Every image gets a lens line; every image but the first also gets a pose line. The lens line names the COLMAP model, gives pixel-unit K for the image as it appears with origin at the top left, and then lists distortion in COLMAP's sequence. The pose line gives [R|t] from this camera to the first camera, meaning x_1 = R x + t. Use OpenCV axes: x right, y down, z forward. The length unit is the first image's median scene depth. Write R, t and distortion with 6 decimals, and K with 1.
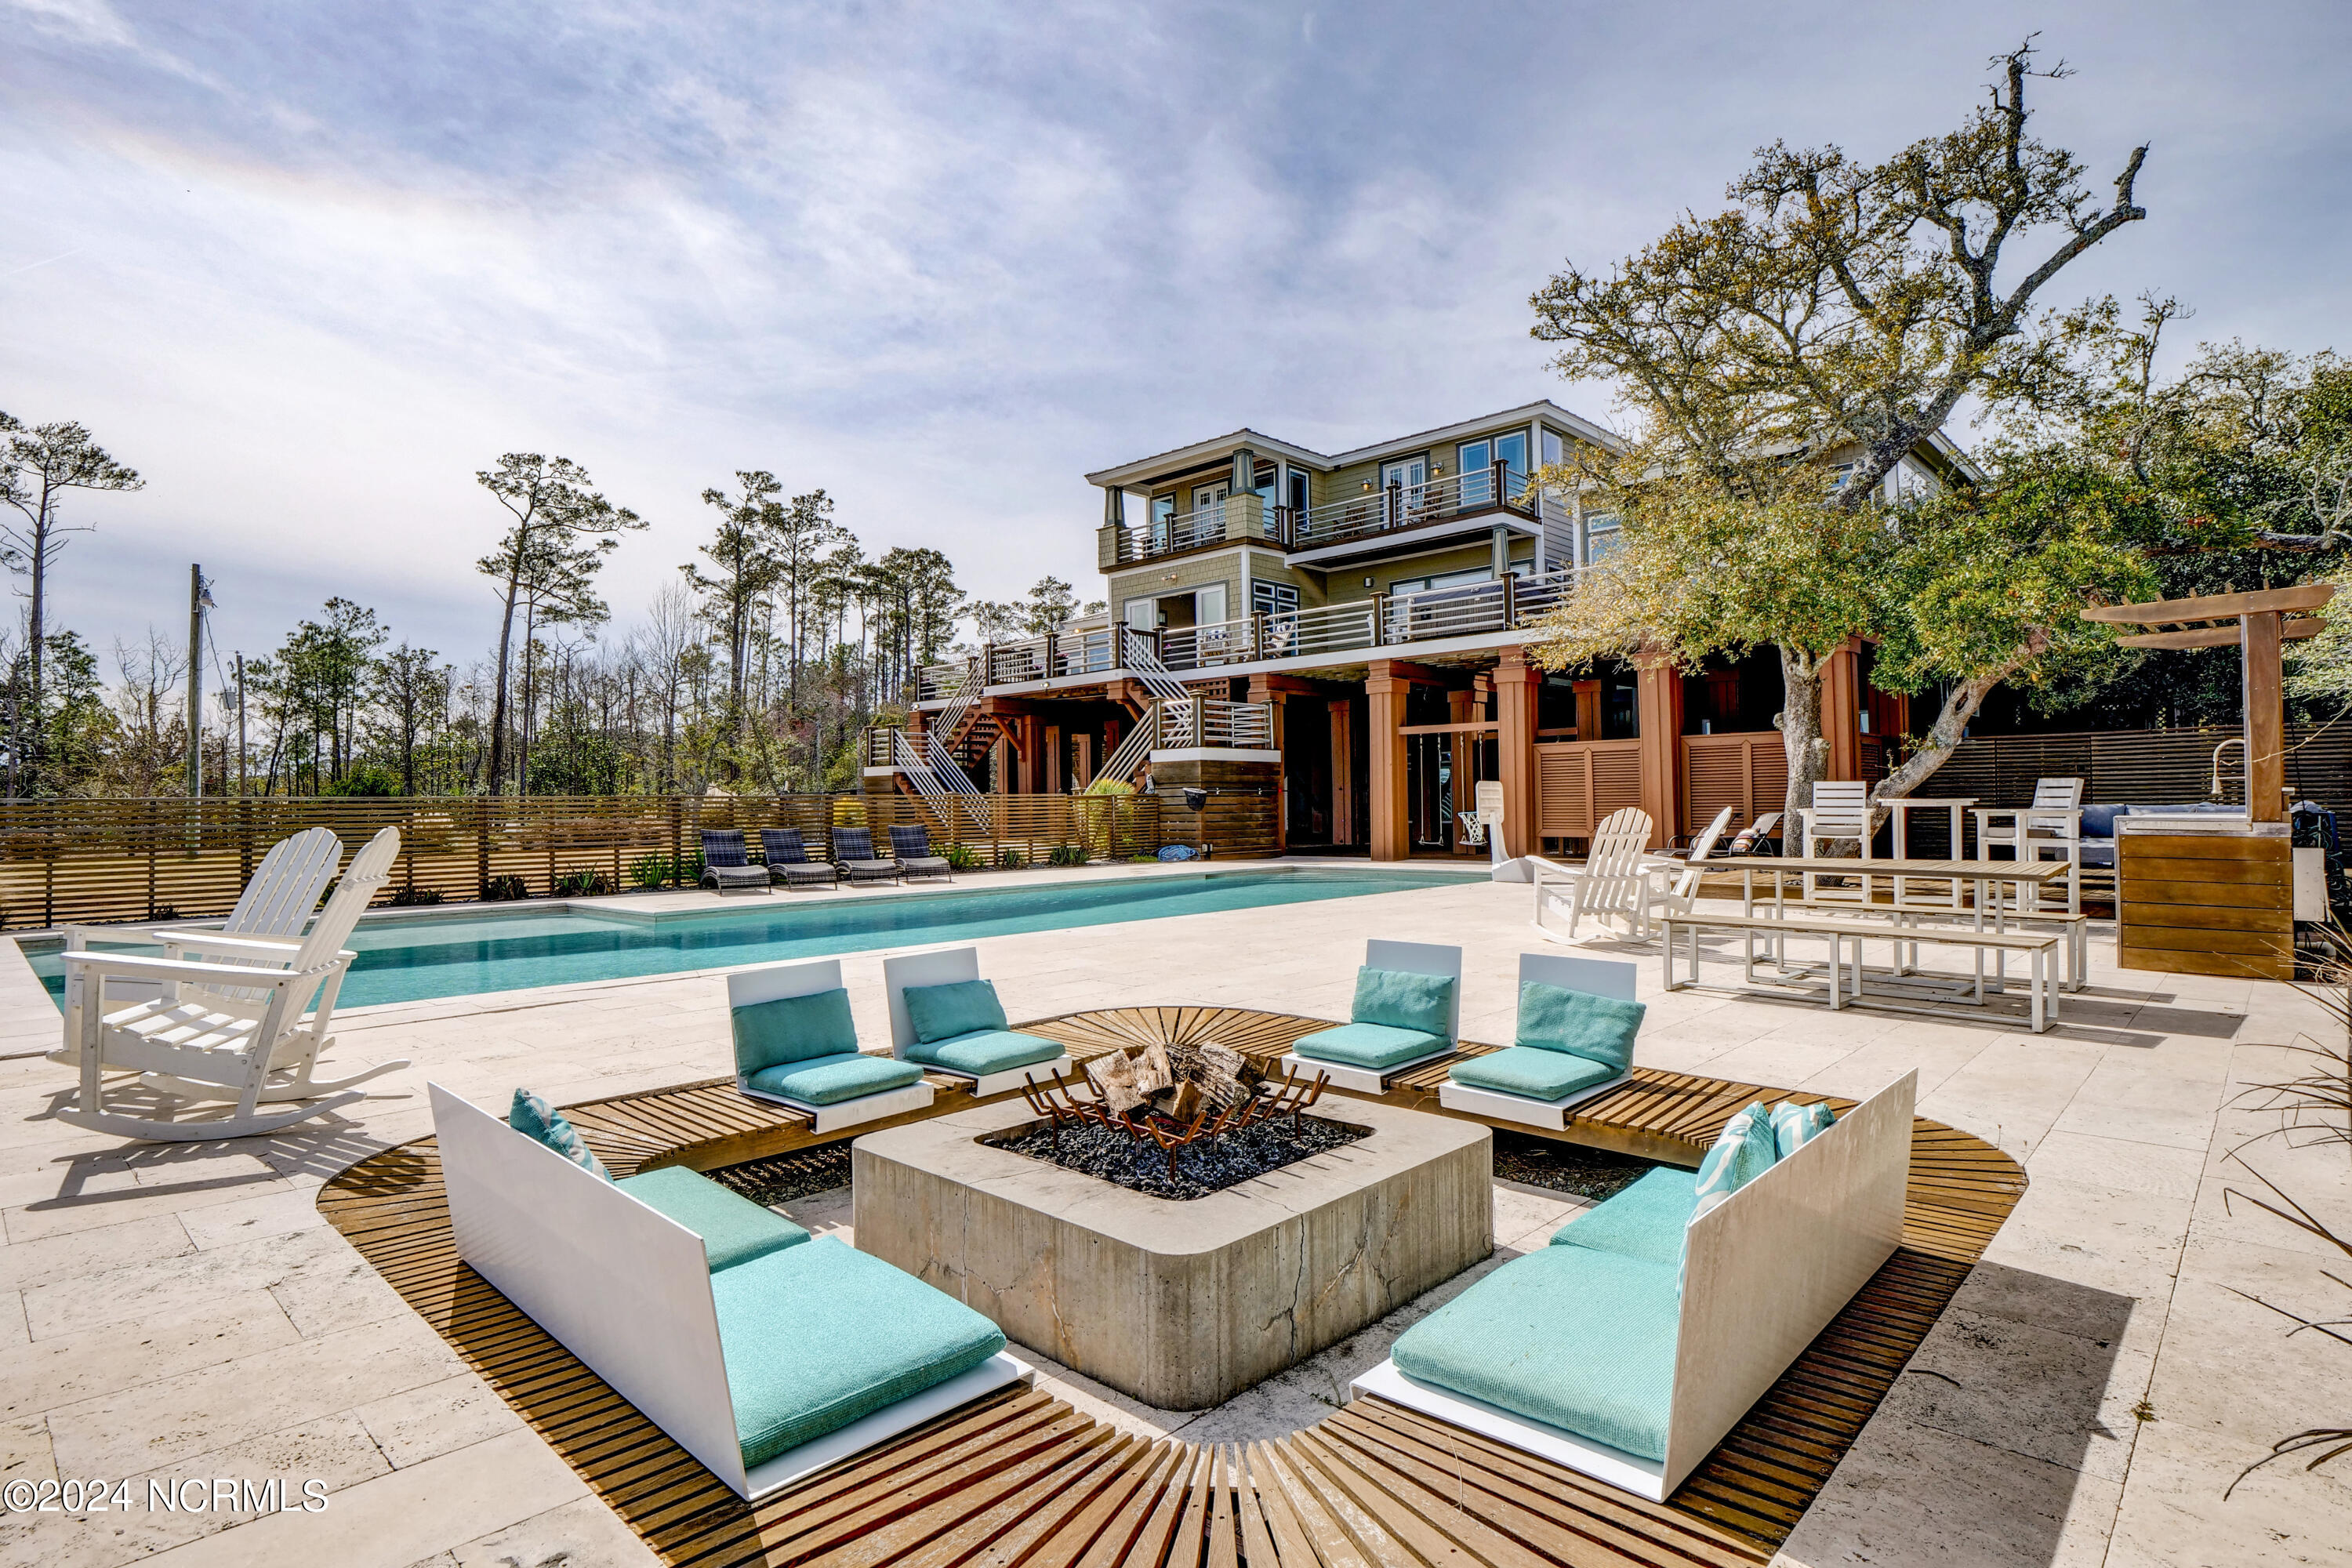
lens RADIAL K [[1213.9, 0, 1170.7], [0, 1213.9, 784.0], [0, 0, 1]] dist [-0.004996, -0.002385]
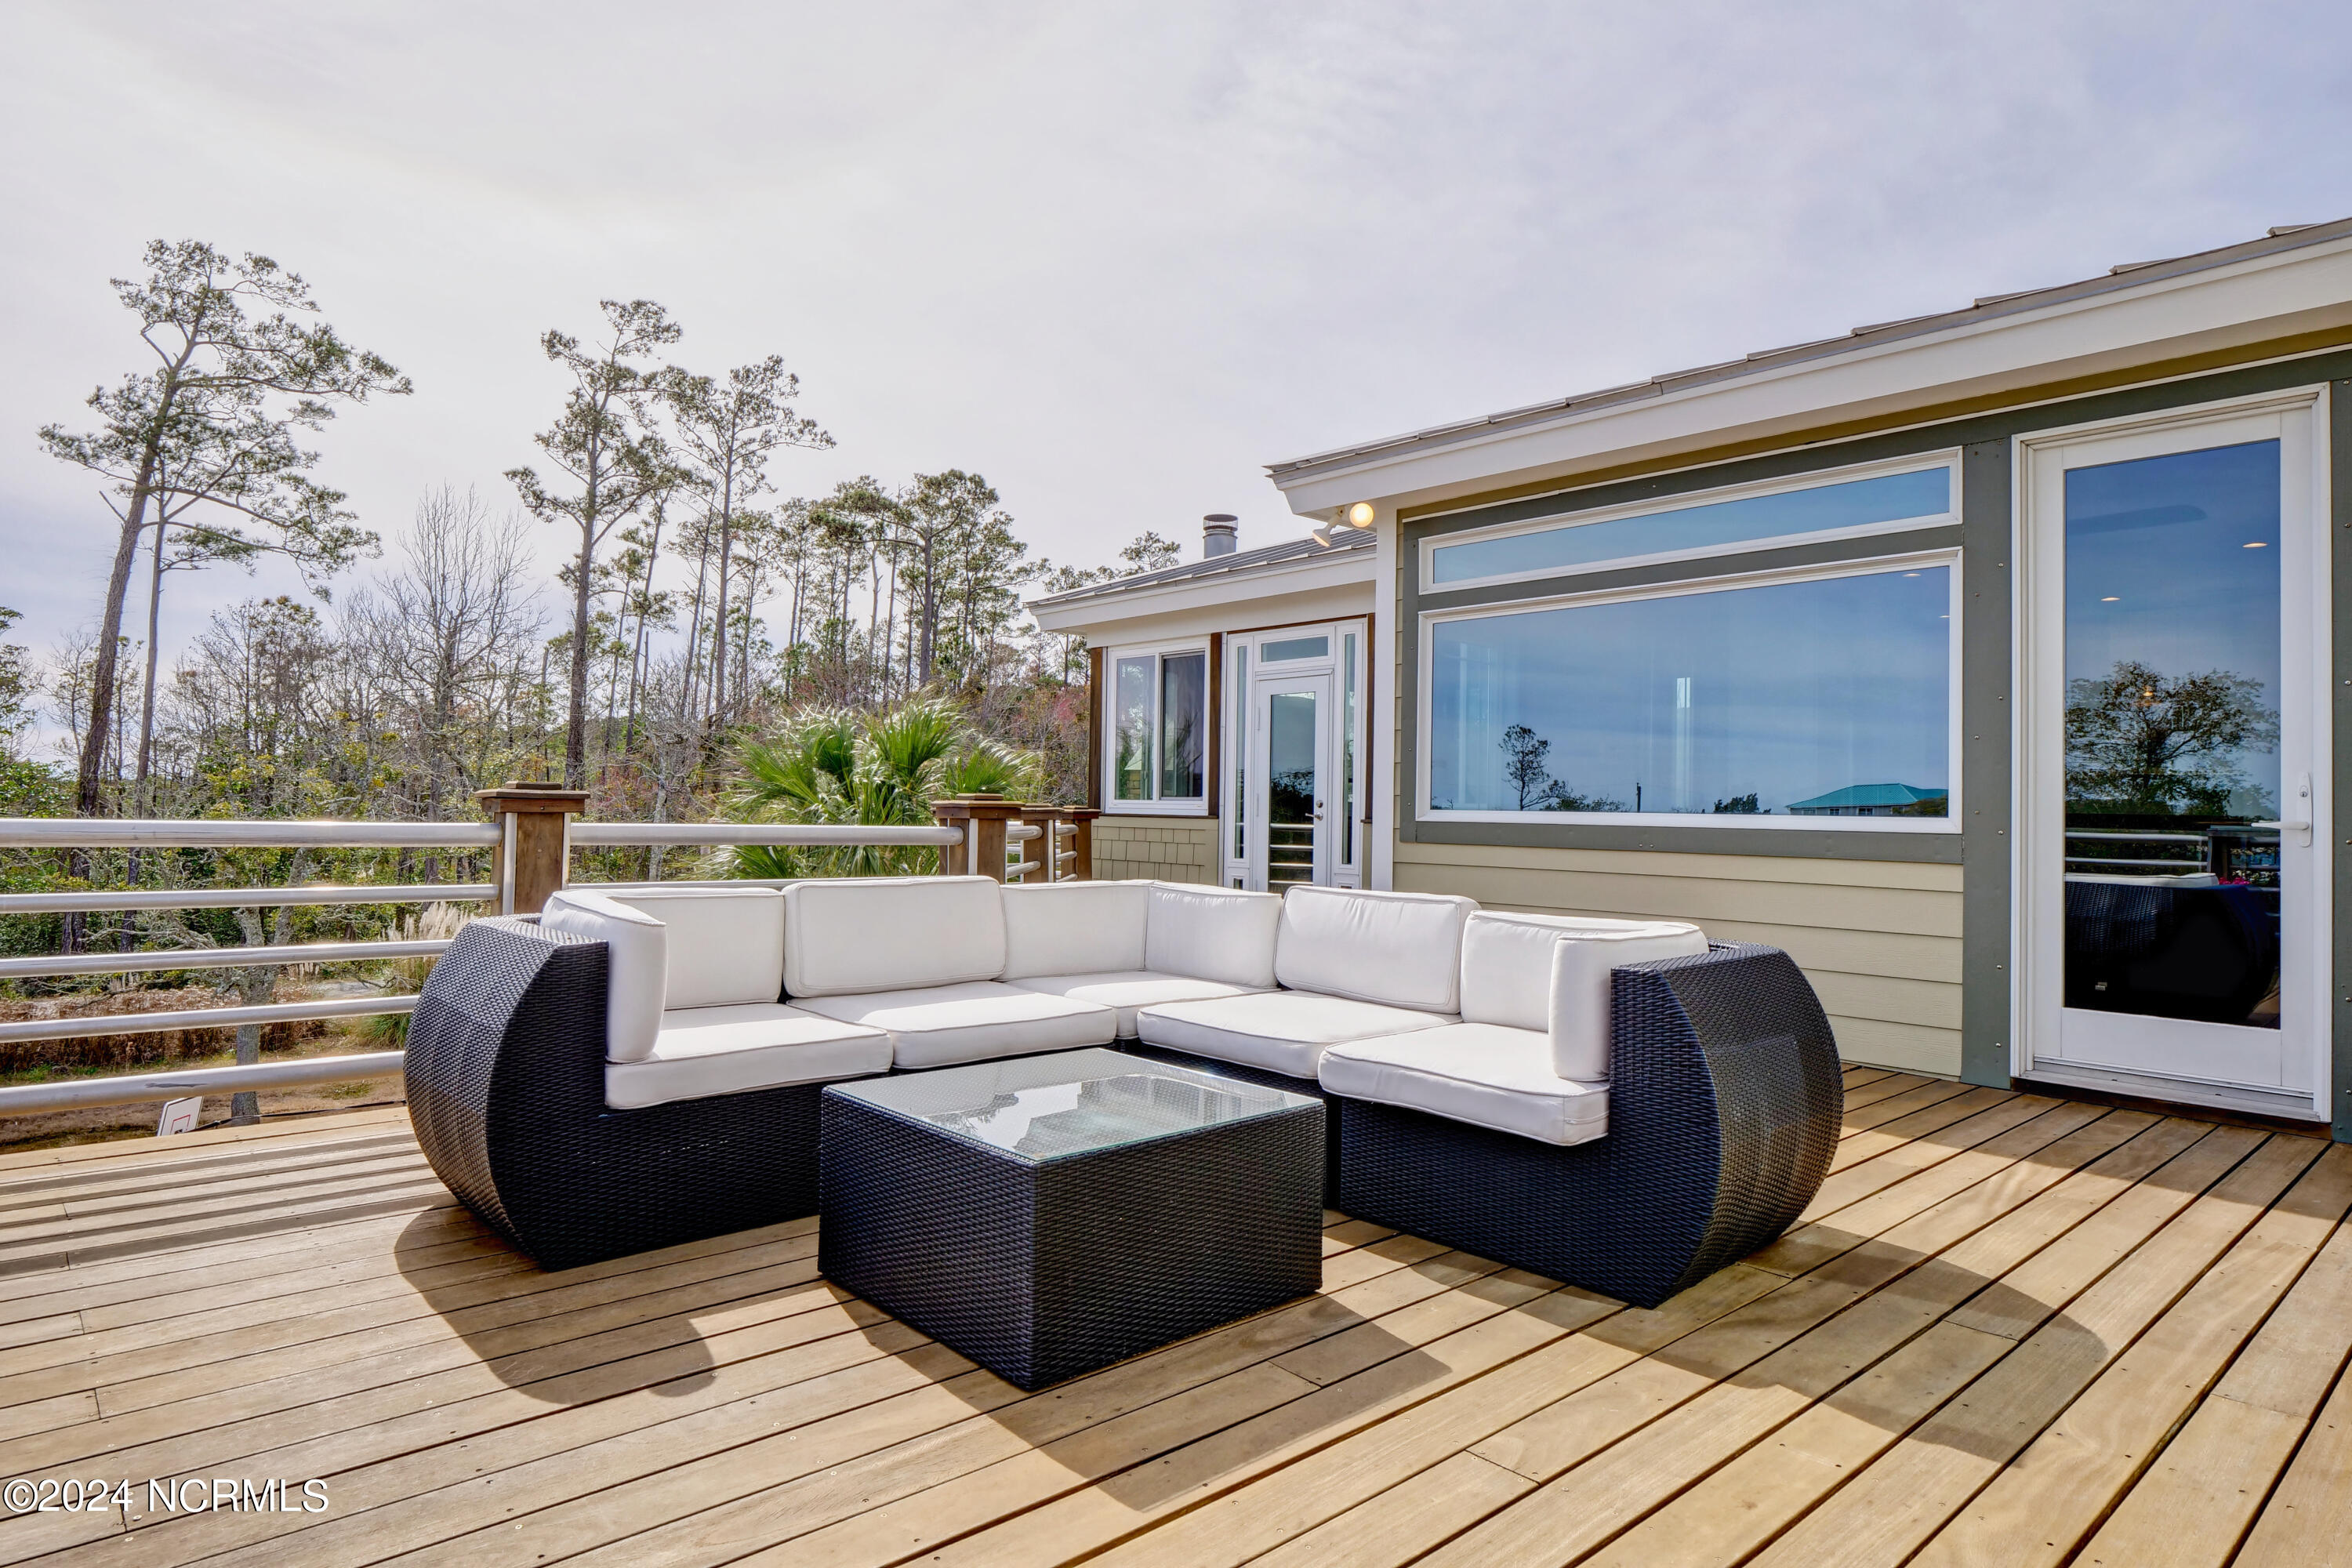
lens RADIAL K [[1436.9, 0, 1176.0], [0, 1436.9, 784.0], [0, 0, 1]] dist [-0.001665, -0.001096]
pose [[0.996868, 0.028353, -0.073830, -0.106664], [-0.028988, 0.999551, -0.007544, -0.101718], [0.073583, 0.009661, 0.997242, 0.946194]]
